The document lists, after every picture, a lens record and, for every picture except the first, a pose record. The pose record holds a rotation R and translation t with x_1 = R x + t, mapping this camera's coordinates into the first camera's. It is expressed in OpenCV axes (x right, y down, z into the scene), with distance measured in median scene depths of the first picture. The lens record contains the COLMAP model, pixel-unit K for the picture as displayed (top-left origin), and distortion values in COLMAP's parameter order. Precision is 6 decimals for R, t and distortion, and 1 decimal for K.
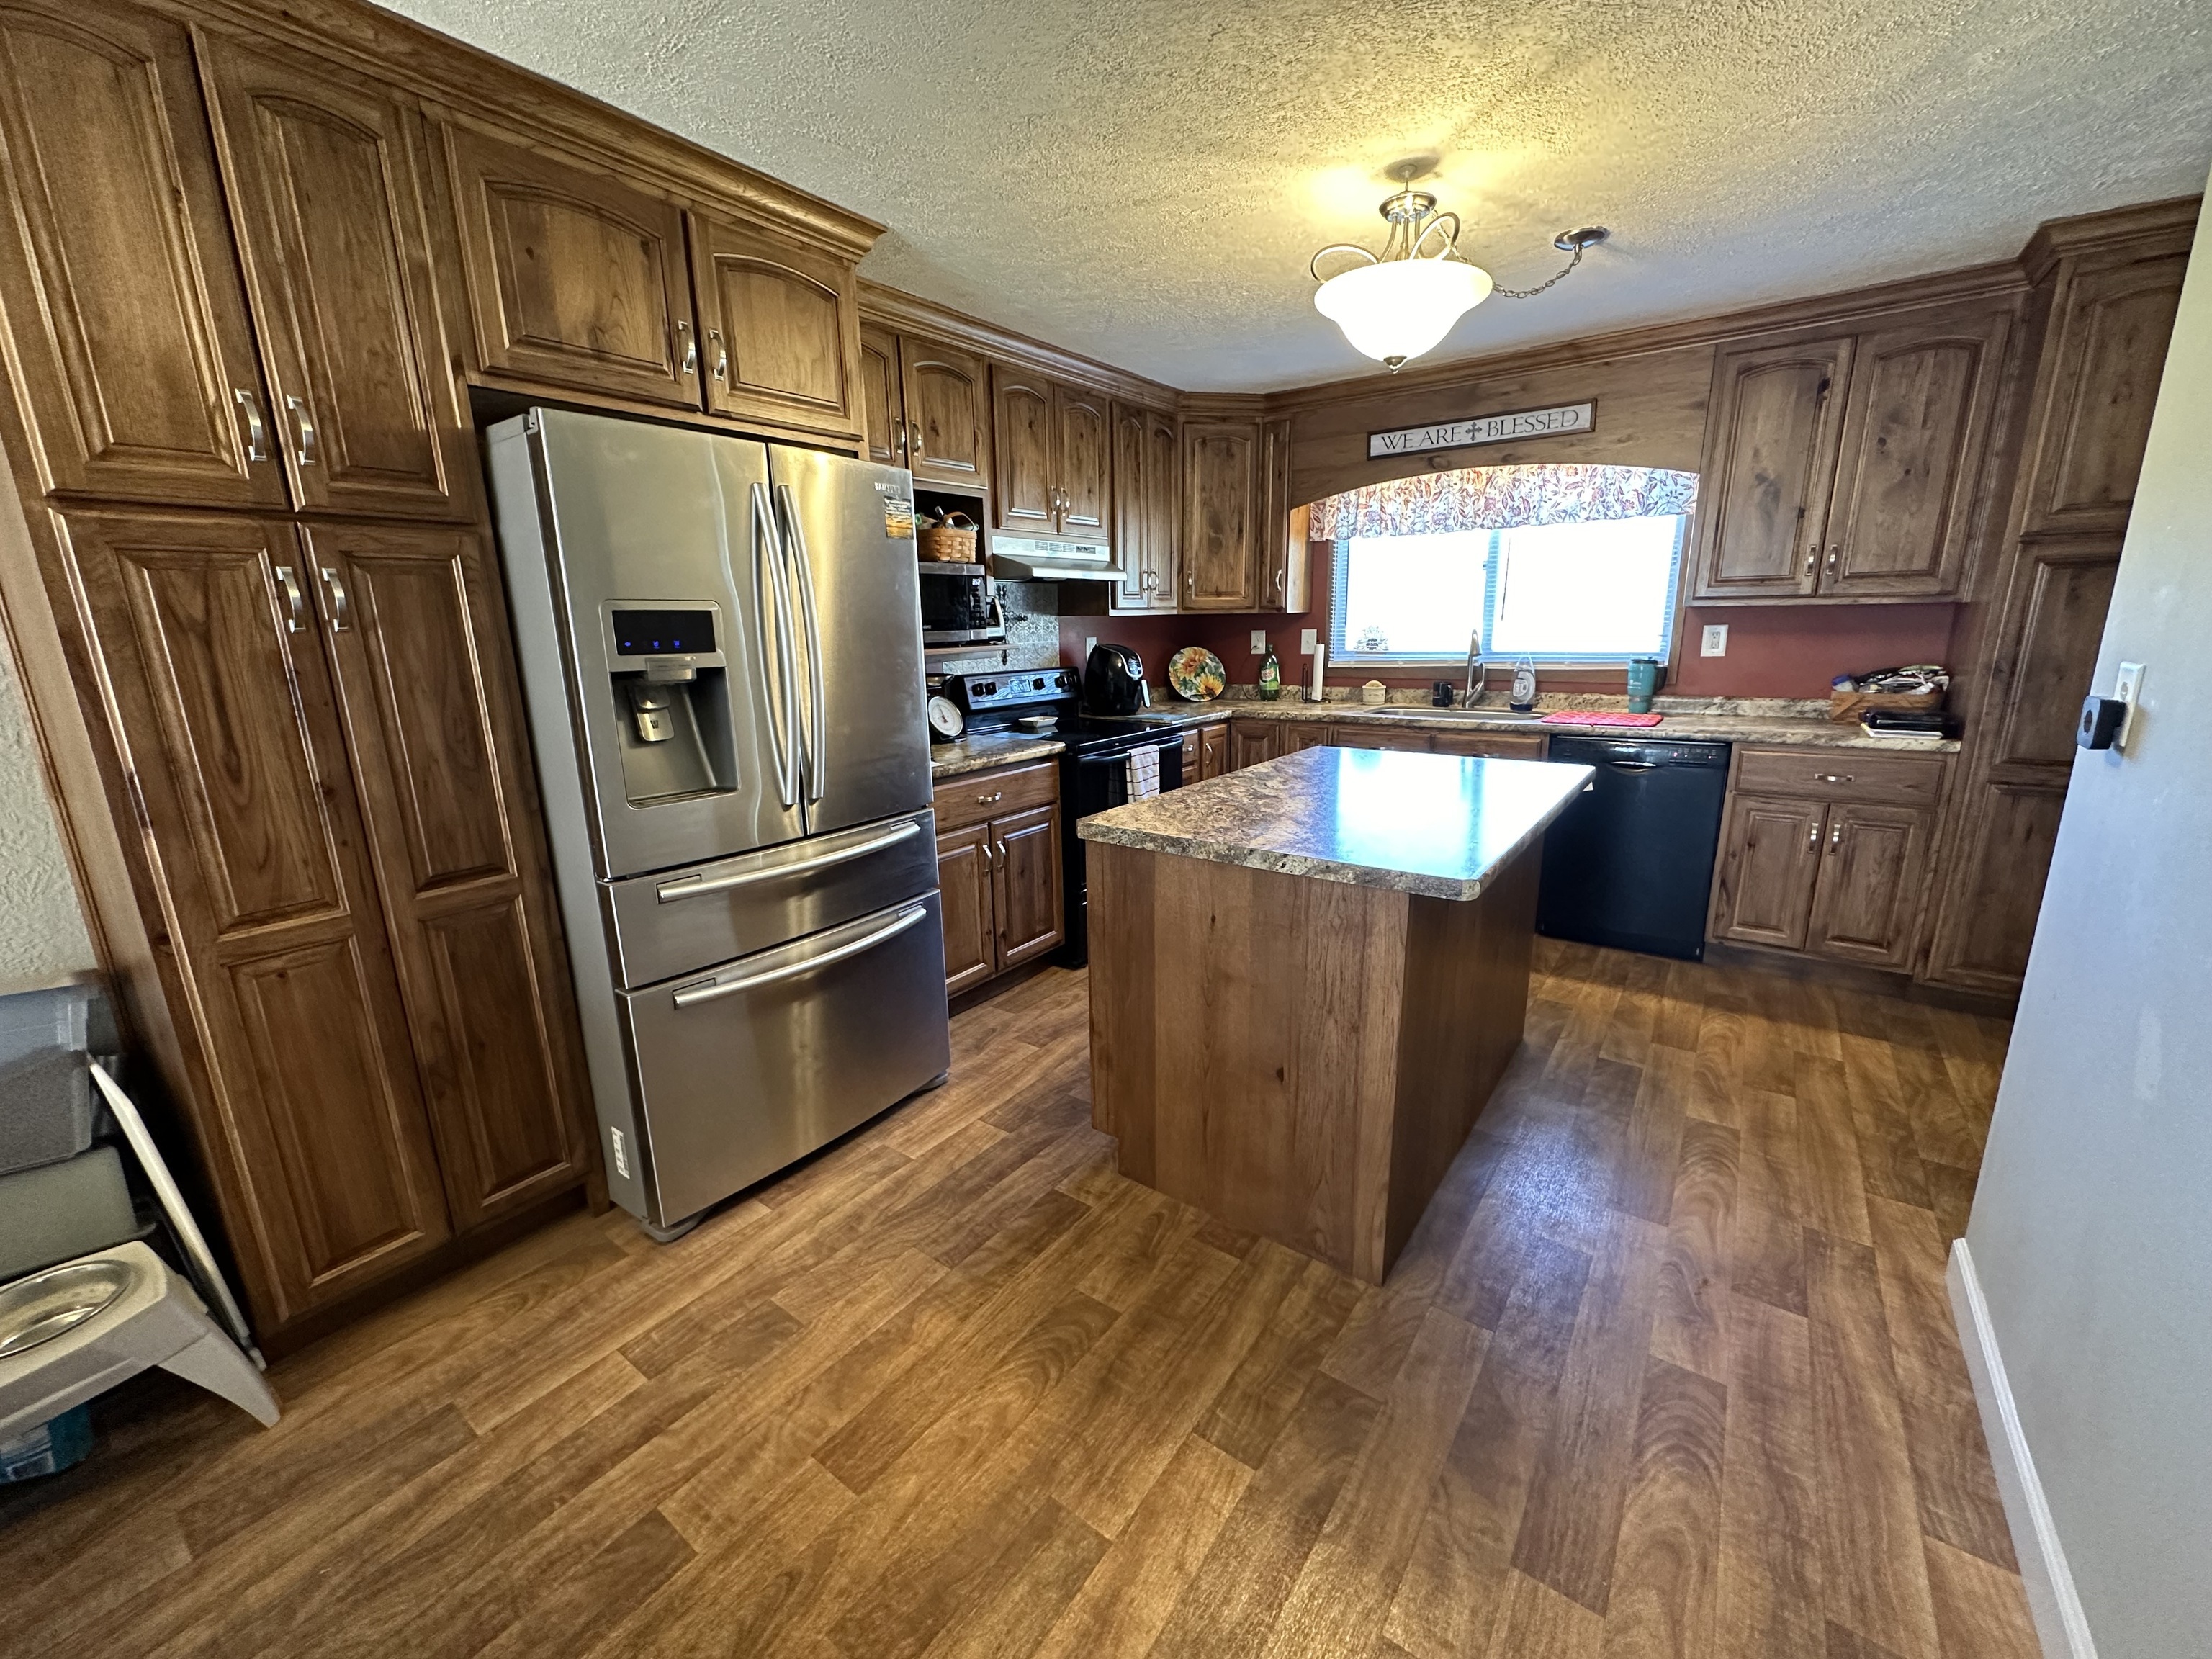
lens RADIAL K [[881.0, 0, 1106.8], [0, 881.0, 829.5], [0, 0, 1]] dist [-0.003459, 0.000805]
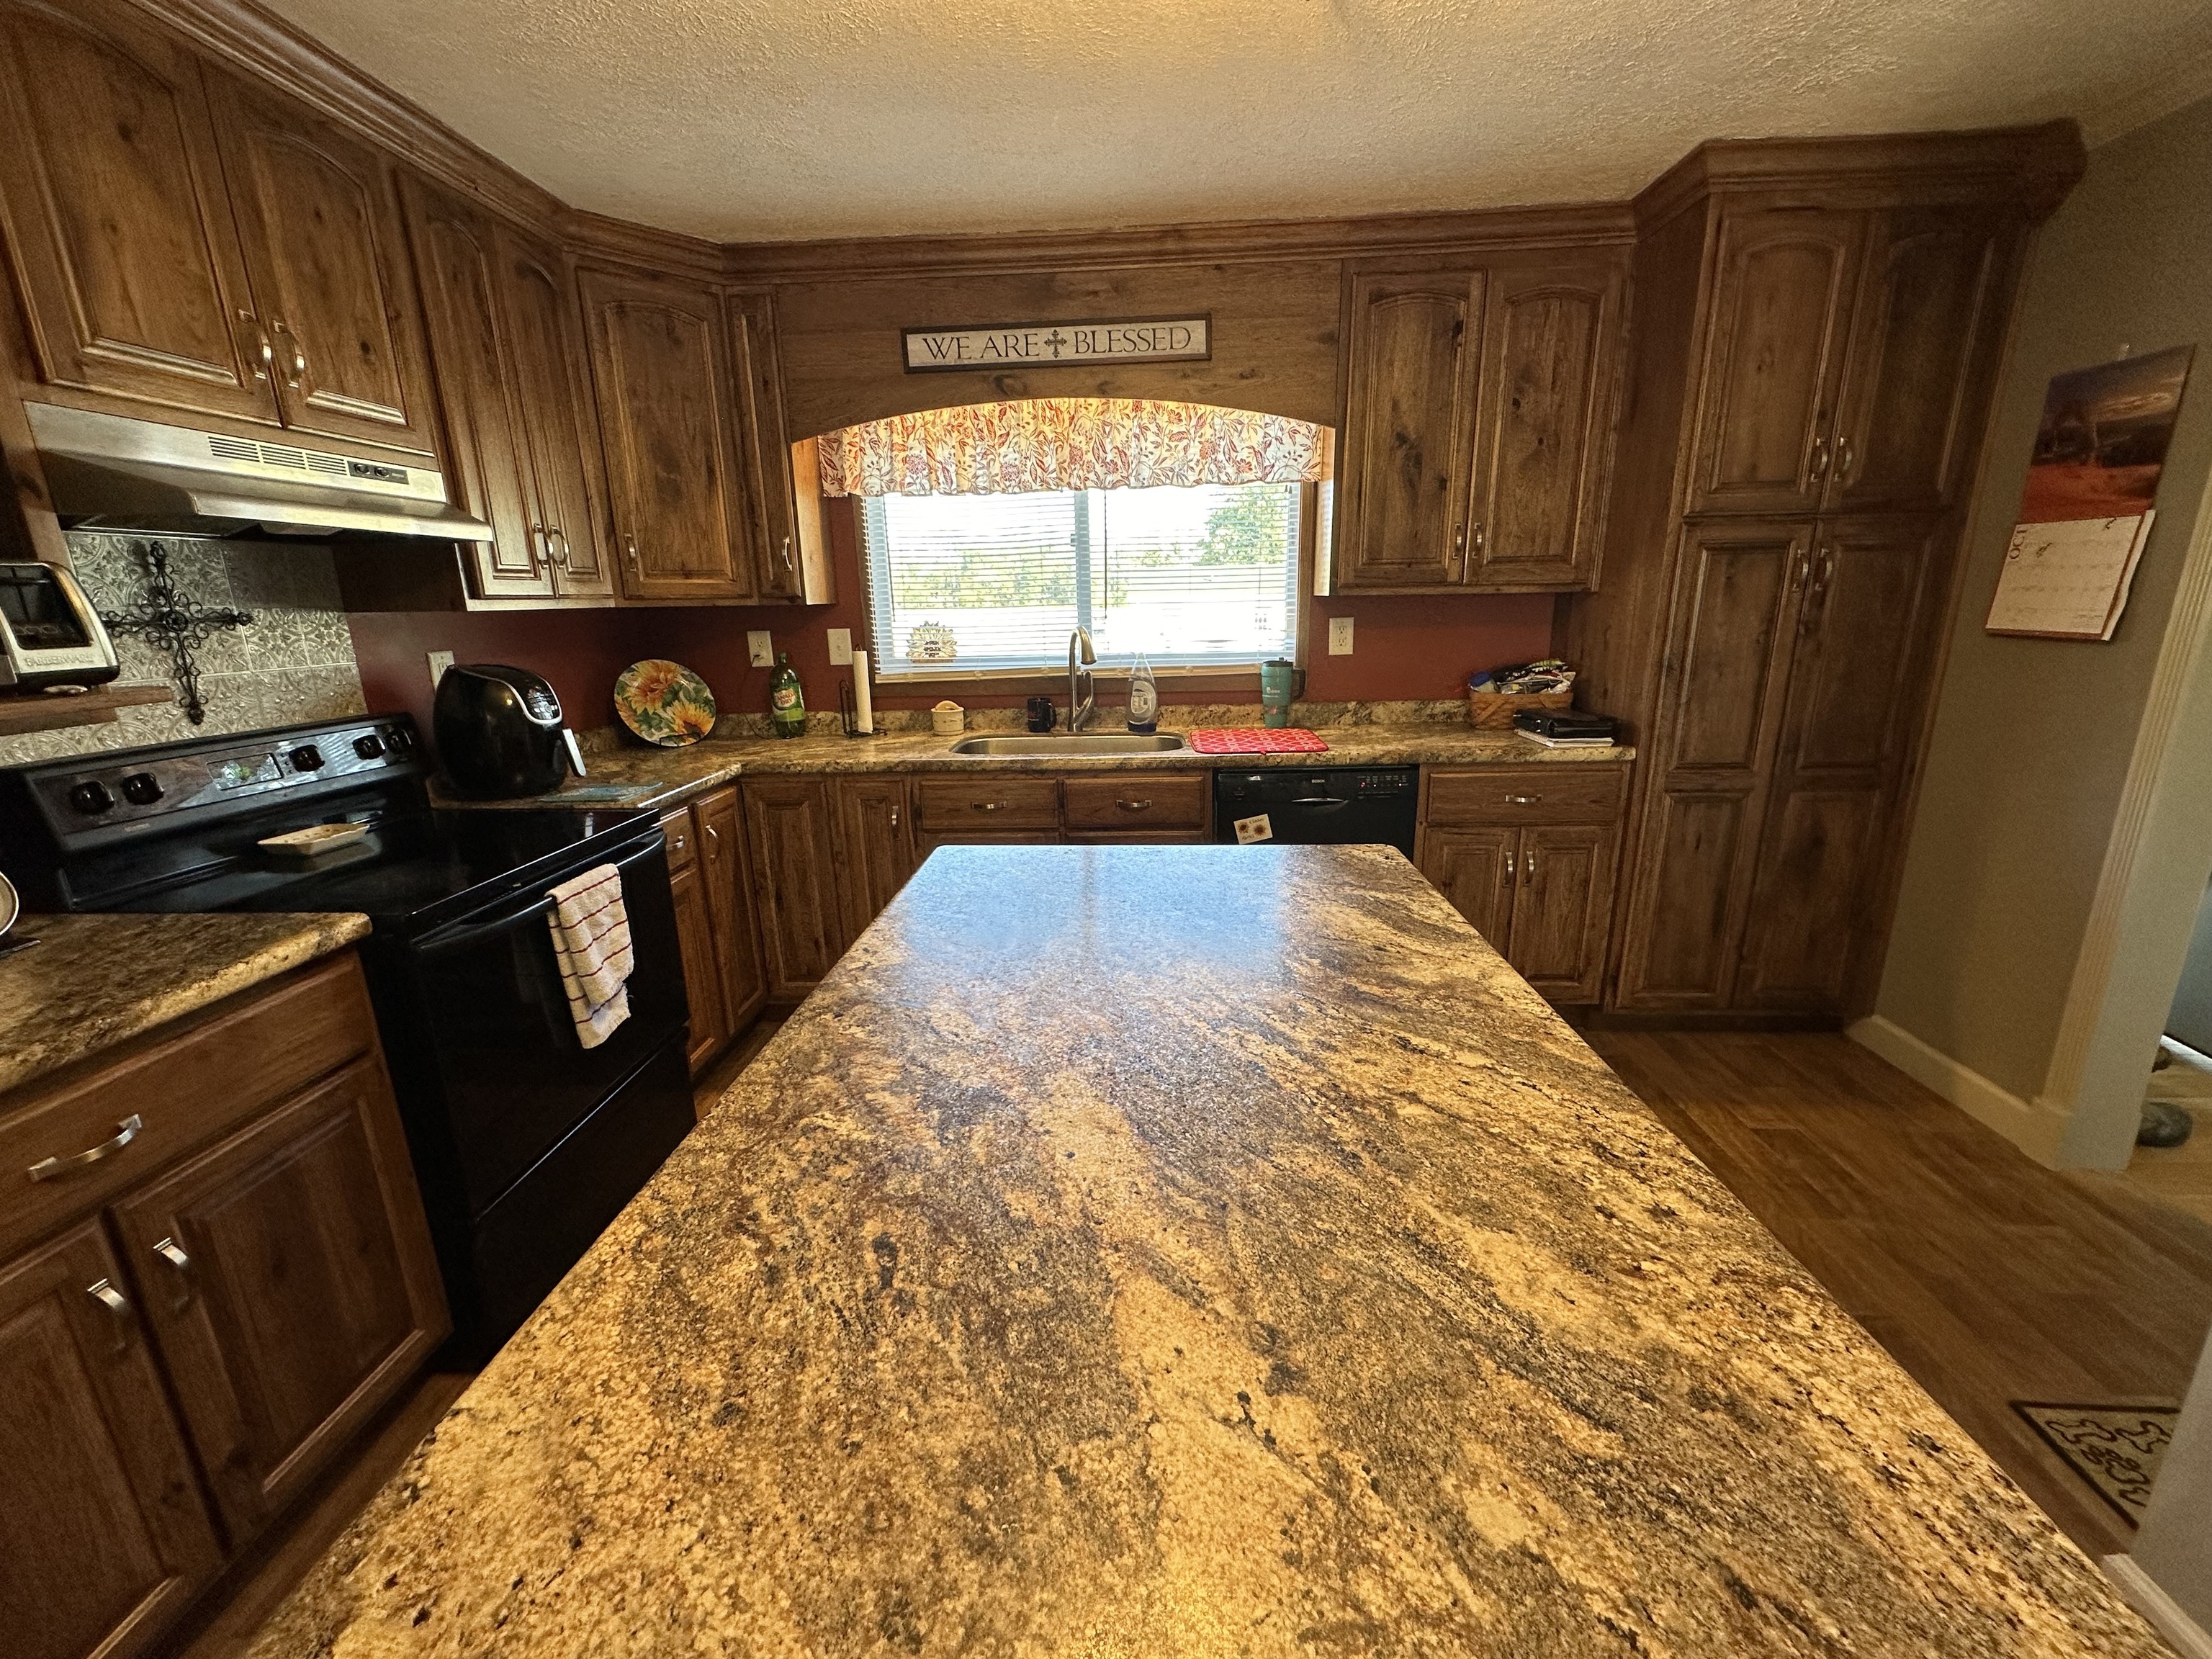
lens RADIAL K [[881.0, 0, 1106.5], [0, 881.0, 828.8], [0, 0, 1]] dist [-0.003459, 0.000805]
pose [[0.838425, -0.136714, 0.527591, 0.037551], [0.131210, 0.990188, 0.048073, -0.127534], [-0.528987, 0.028920, 0.848137, 0.510032]]
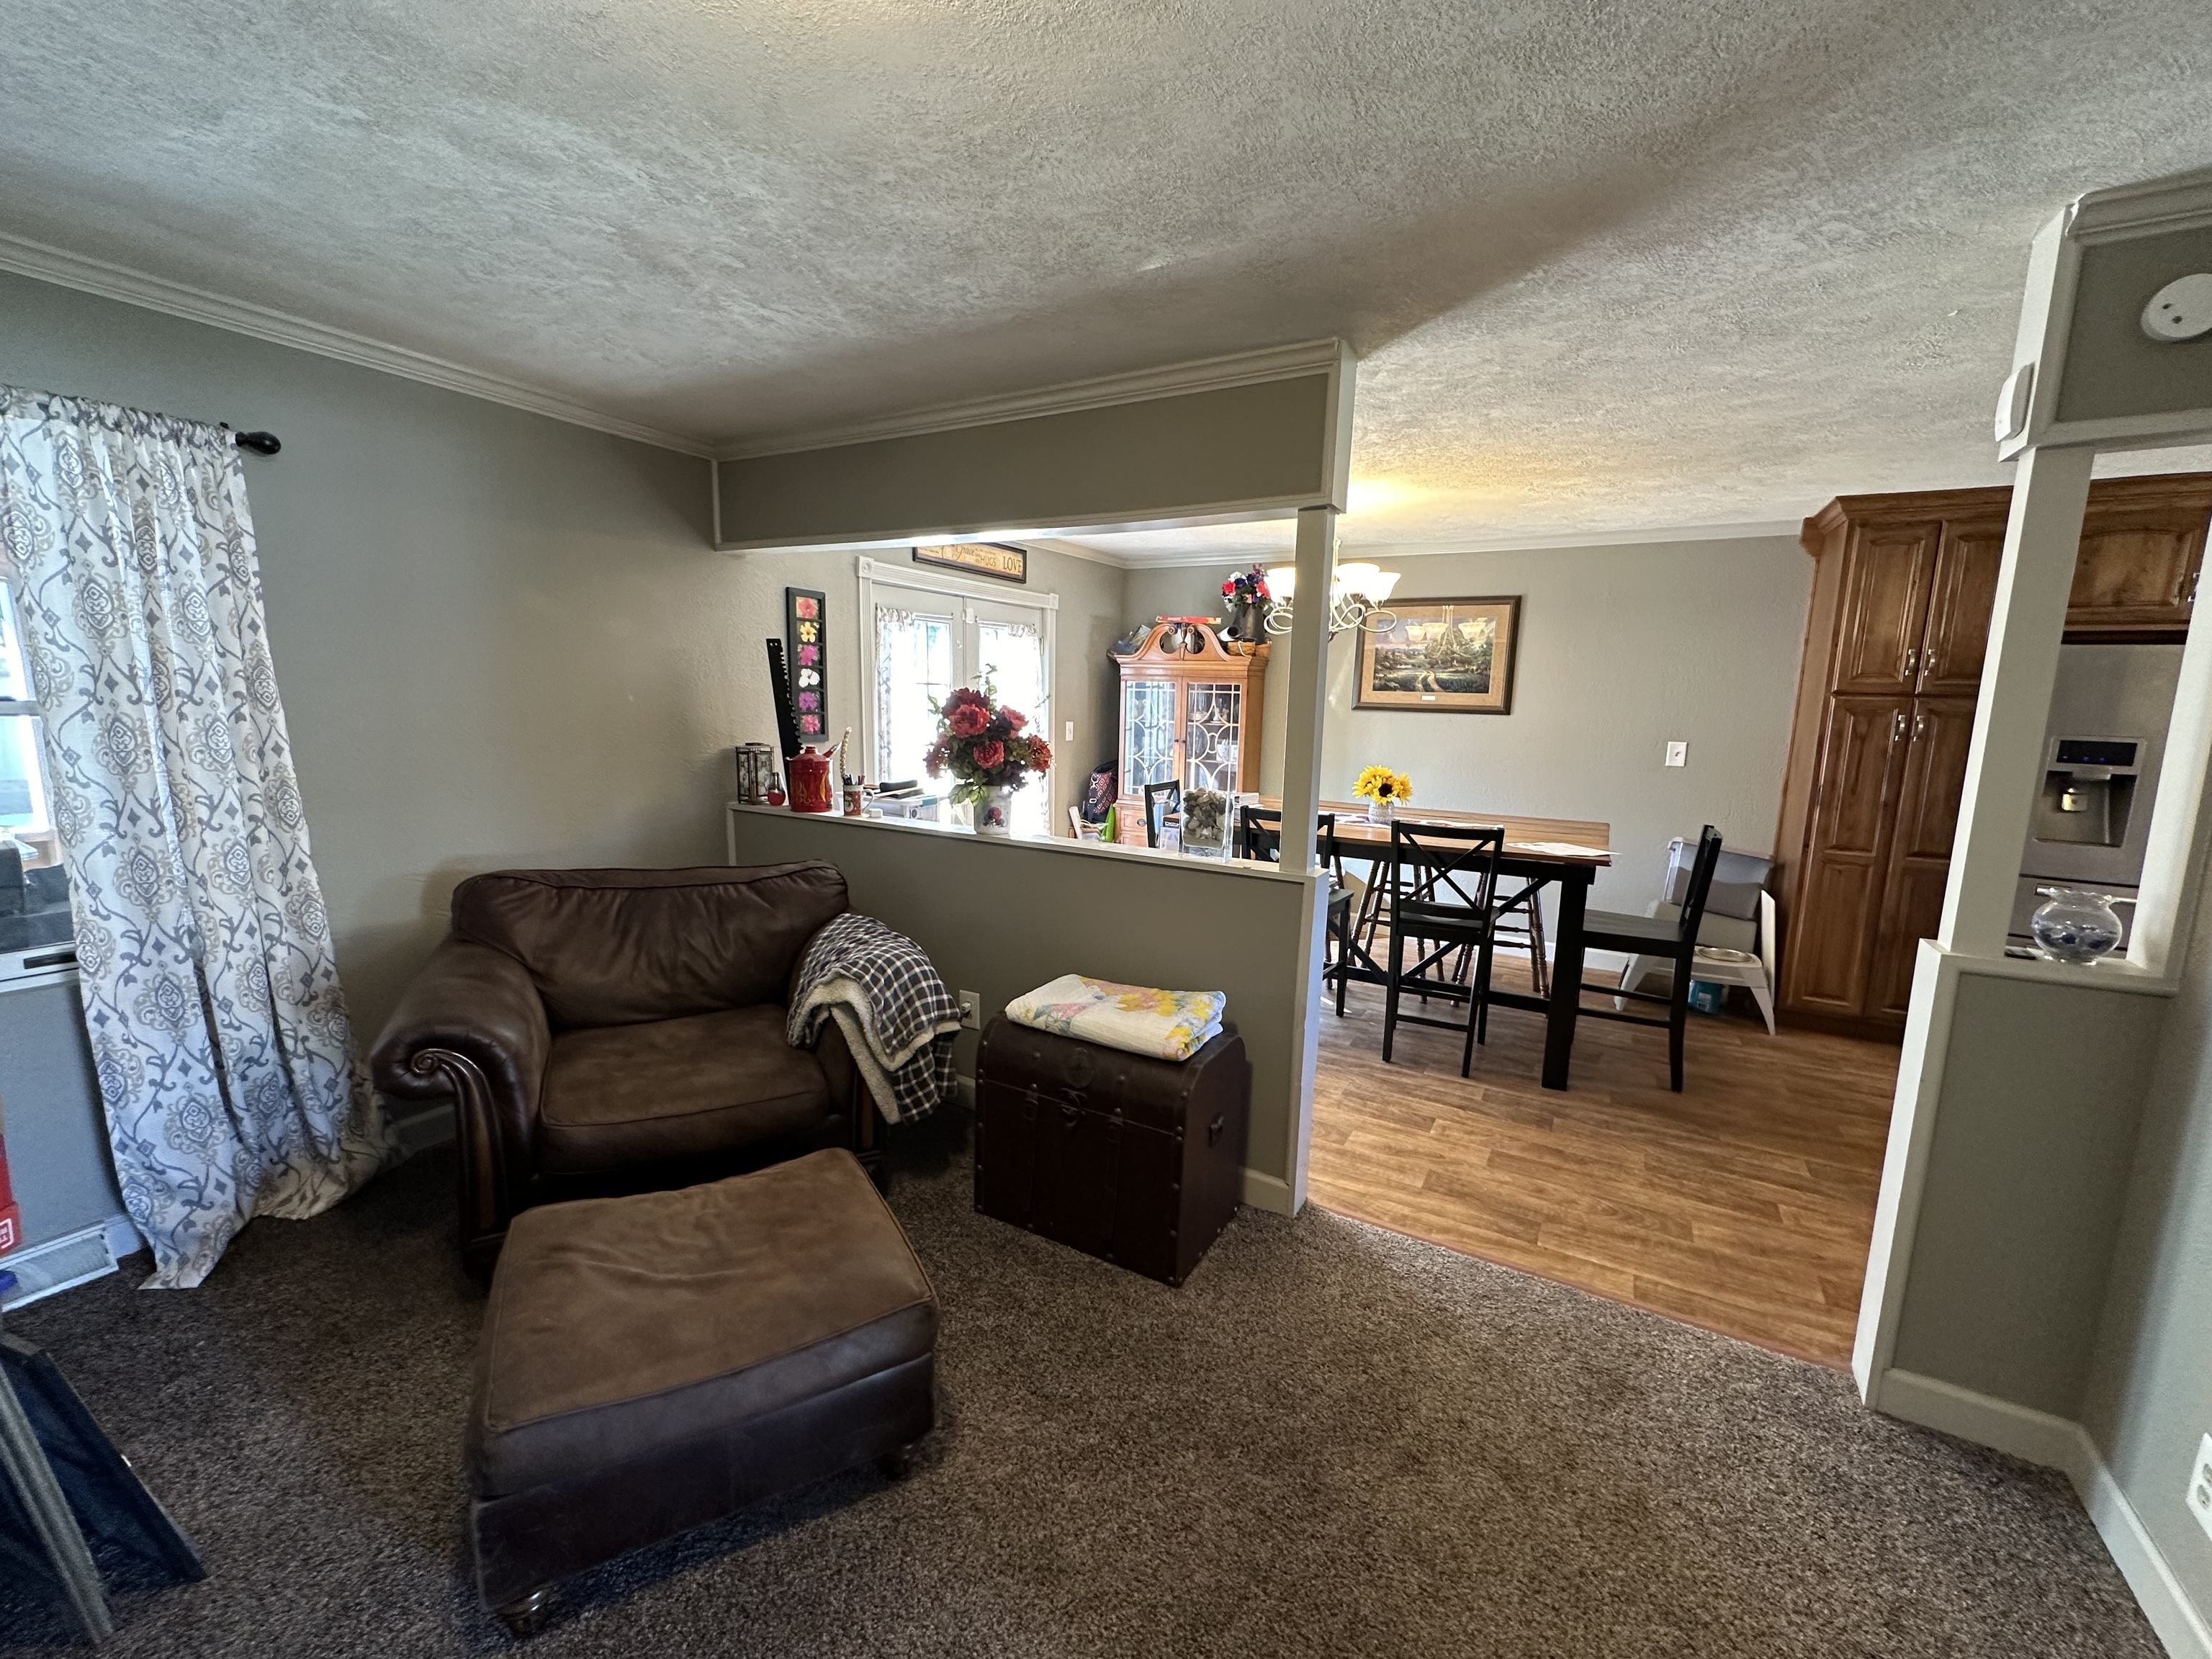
lens RADIAL K [[881.0, 0, 1109.9], [0, 881.0, 830.7], [0, 0, 1]] dist [-0.003459, 0.000805]
pose [[0.100529, 0.170556, -0.980206, 0.693169], [-0.257964, 0.955975, 0.139883, 0.127870], [0.960910, 0.238796, 0.140100, -0.741688]]
